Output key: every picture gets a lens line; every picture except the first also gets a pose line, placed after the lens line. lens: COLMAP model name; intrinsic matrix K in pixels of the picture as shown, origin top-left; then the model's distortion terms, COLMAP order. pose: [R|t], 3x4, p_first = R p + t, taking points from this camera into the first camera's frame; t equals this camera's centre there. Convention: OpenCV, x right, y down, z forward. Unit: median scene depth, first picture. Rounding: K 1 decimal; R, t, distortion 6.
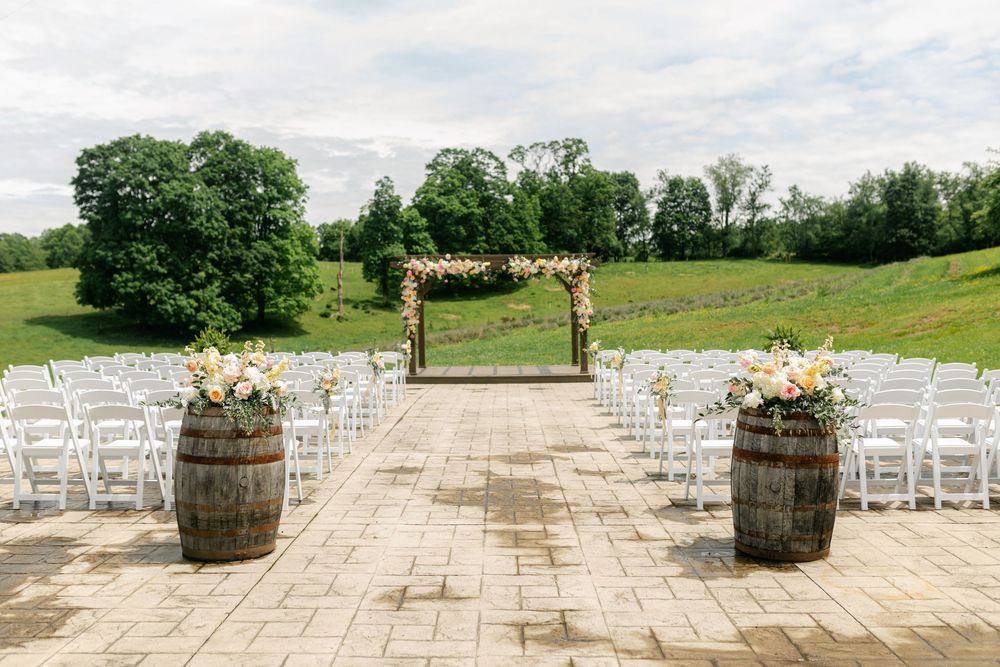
lens RADIAL K [[1700.8, 0, 385.8], [0, 1700.8, 333.0], [0, 0, 1]] dist [0.018159, 0.095695]
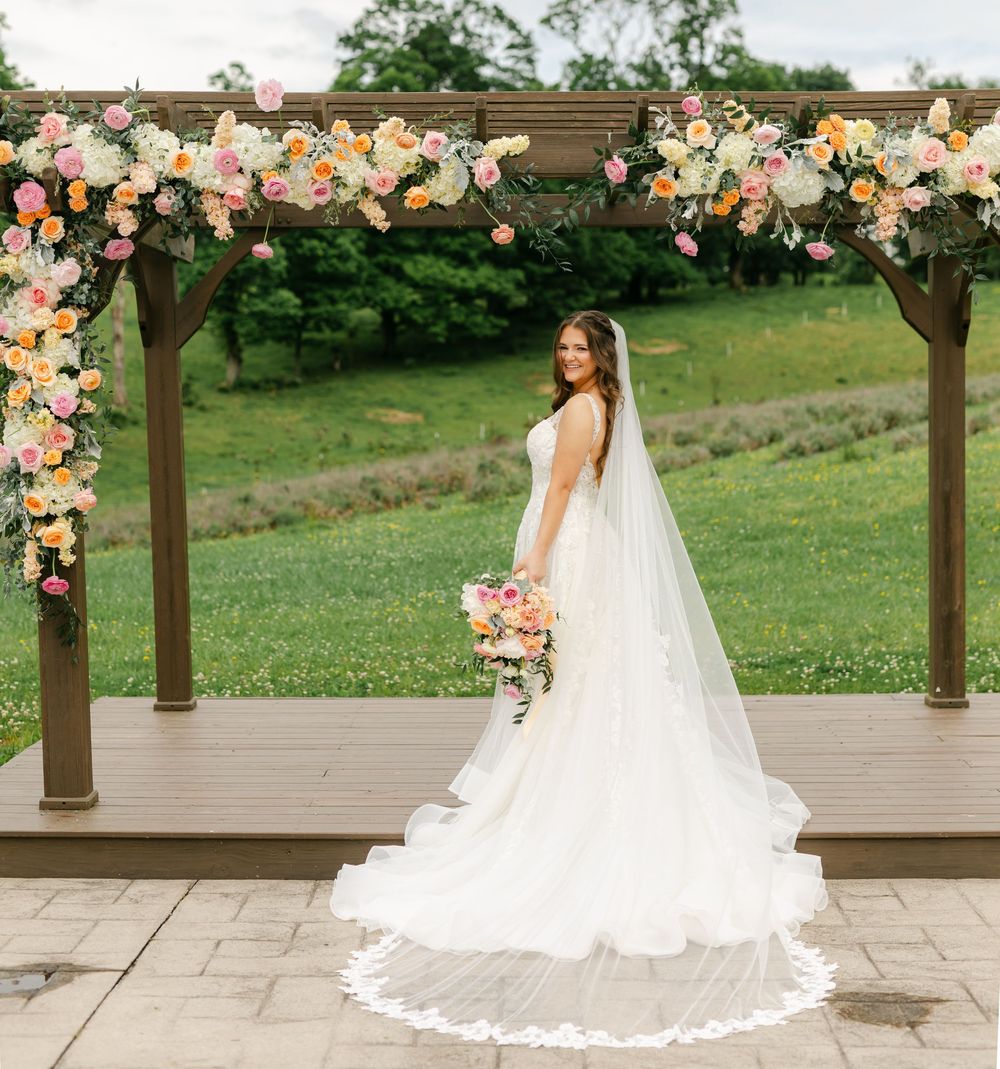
lens RADIAL K [[2435.0, 0, 386.5], [0, 2435.0, 534.7], [0, 0, 1]] dist [0.026149, 0.069810]
pose [[0.999748, 0.005318, 0.021794, 0.023296], [-0.006302, 0.998952, 0.045338, -0.007648], [-0.021530, -0.045464, 0.998734, 0.417926]]
